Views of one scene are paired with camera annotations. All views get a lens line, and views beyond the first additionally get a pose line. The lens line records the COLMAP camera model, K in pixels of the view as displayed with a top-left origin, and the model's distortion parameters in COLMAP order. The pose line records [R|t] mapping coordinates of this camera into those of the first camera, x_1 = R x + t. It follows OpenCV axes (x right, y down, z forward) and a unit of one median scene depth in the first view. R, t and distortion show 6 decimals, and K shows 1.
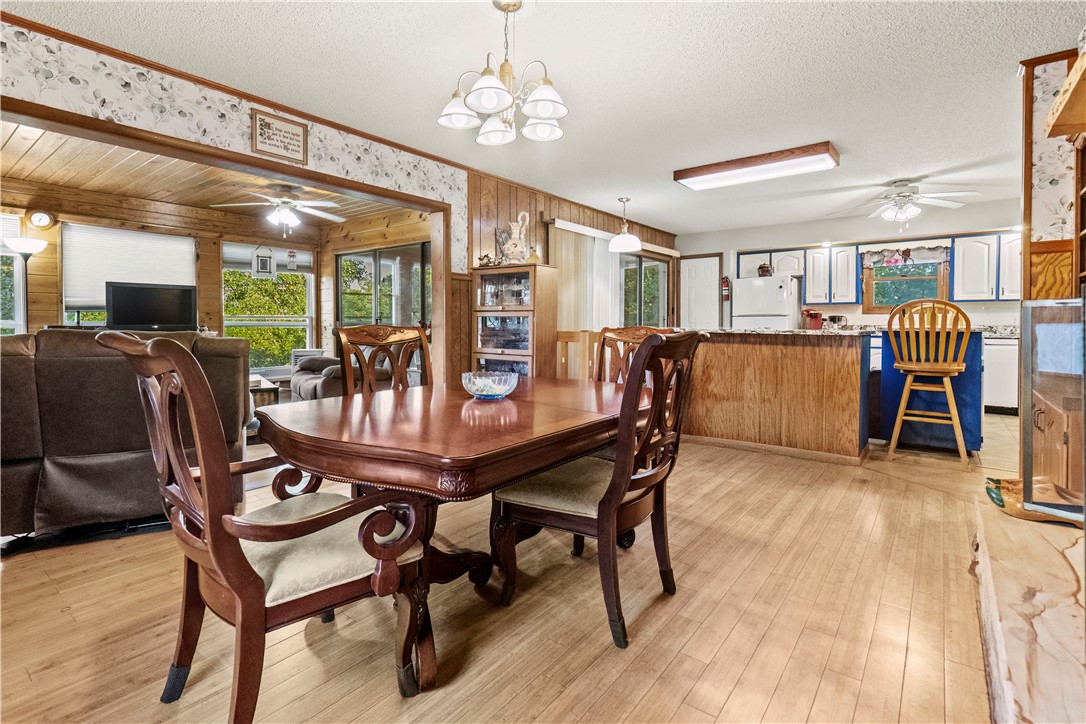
lens RADIAL K [[504.7, 0, 540.0], [0, 504.7, 325.6], [0, 0, 1]] dist [0.000251, -0.000128]
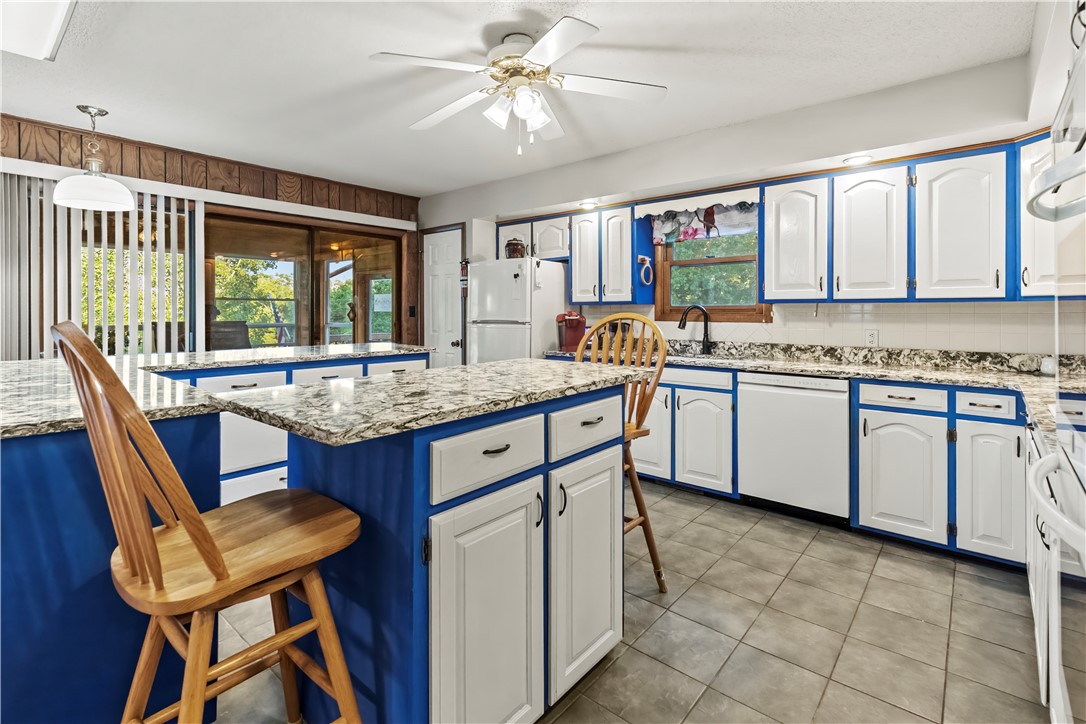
lens RADIAL K [[510.4, 0, 551.1], [0, 510.4, 309.4], [0, 0, 1]] dist [0.000669, 0.000045]
pose [[0.999362, 0.001895, -0.035662, 0.544454], [-0.002334, 0.999922, -0.012267, -0.028914], [0.035636, 0.012342, 0.999289, 0.392016]]
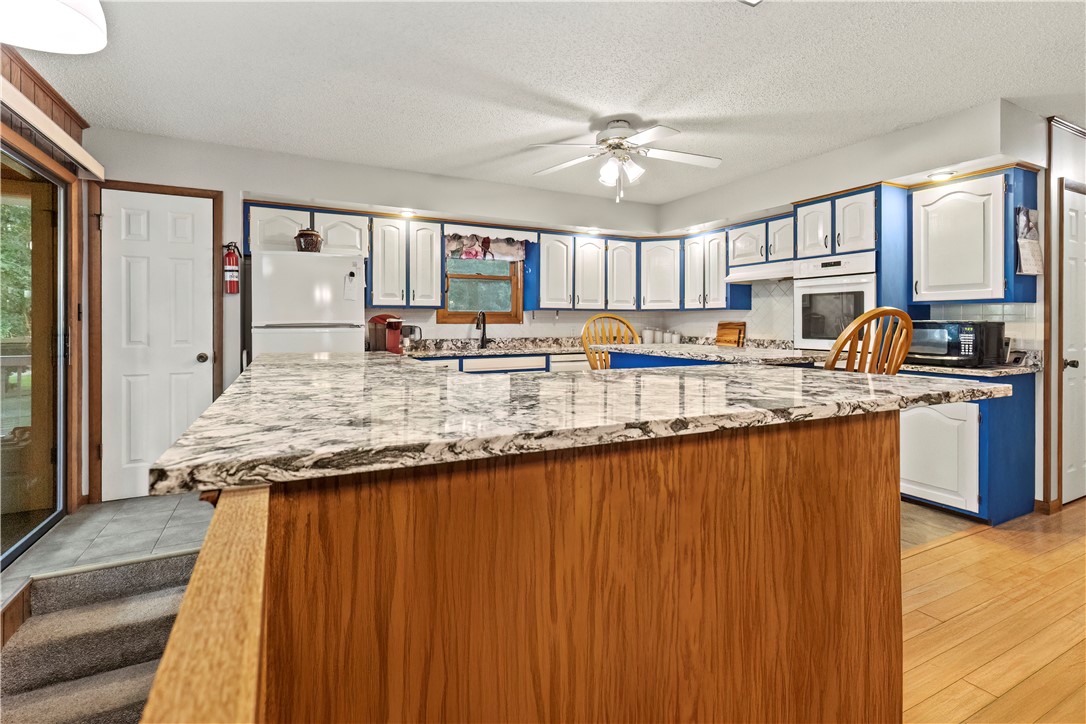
lens RADIAL K [[504.7, 0, 540.0], [0, 504.7, 325.6], [0, 0, 1]] dist [0.000251, -0.000128]
pose [[0.411517, -0.003648, 0.911395, 0.059569], [0.008472, 0.999964, 0.000177, -0.019142], [-0.911363, 0.007648, 0.411534, 0.589841]]
